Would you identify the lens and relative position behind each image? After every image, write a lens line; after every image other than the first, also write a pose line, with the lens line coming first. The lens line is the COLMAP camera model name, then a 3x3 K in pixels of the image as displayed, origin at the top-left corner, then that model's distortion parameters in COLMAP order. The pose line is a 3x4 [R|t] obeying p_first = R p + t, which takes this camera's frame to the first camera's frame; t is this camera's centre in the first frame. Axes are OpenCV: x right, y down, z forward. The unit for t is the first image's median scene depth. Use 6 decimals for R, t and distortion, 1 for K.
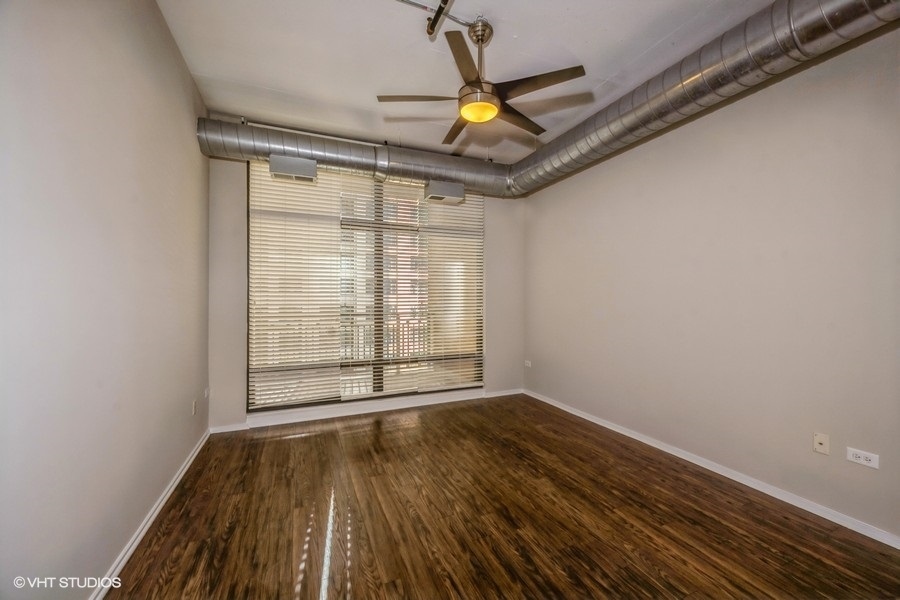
lens RADIAL K [[362.9, 0, 451.7], [0, 362.9, 299.9], [0, 0, 1]] dist [0.009558, -0.001013]
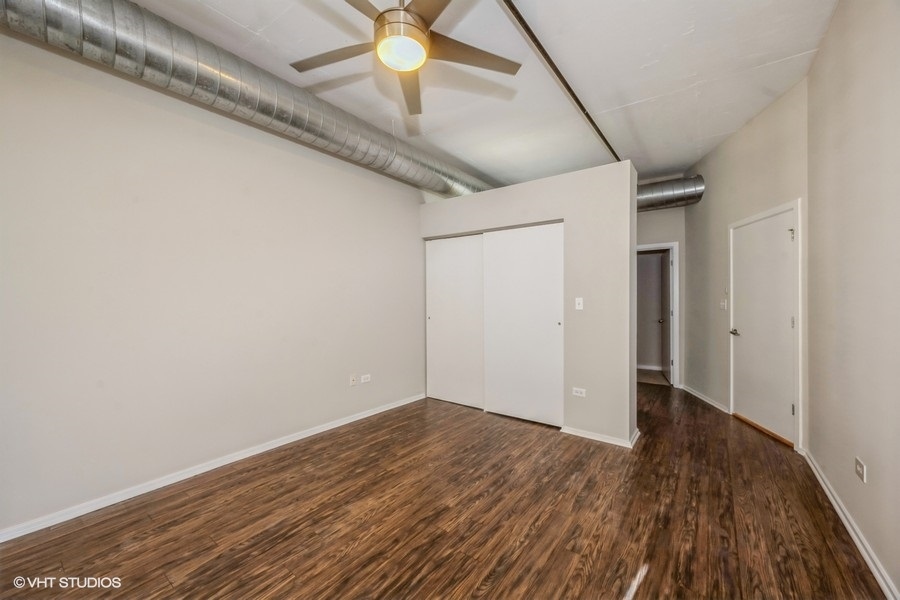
lens RADIAL K [[362.9, 0, 451.3], [0, 362.9, 299.1], [0, 0, 1]] dist [0.009558, -0.001013]
pose [[-0.516483, 0.000433, 0.856298, -0.680785], [-0.000167, 1.000000, -0.000607, 0.002179], [-0.856298, -0.000456, -0.516482, 1.392440]]
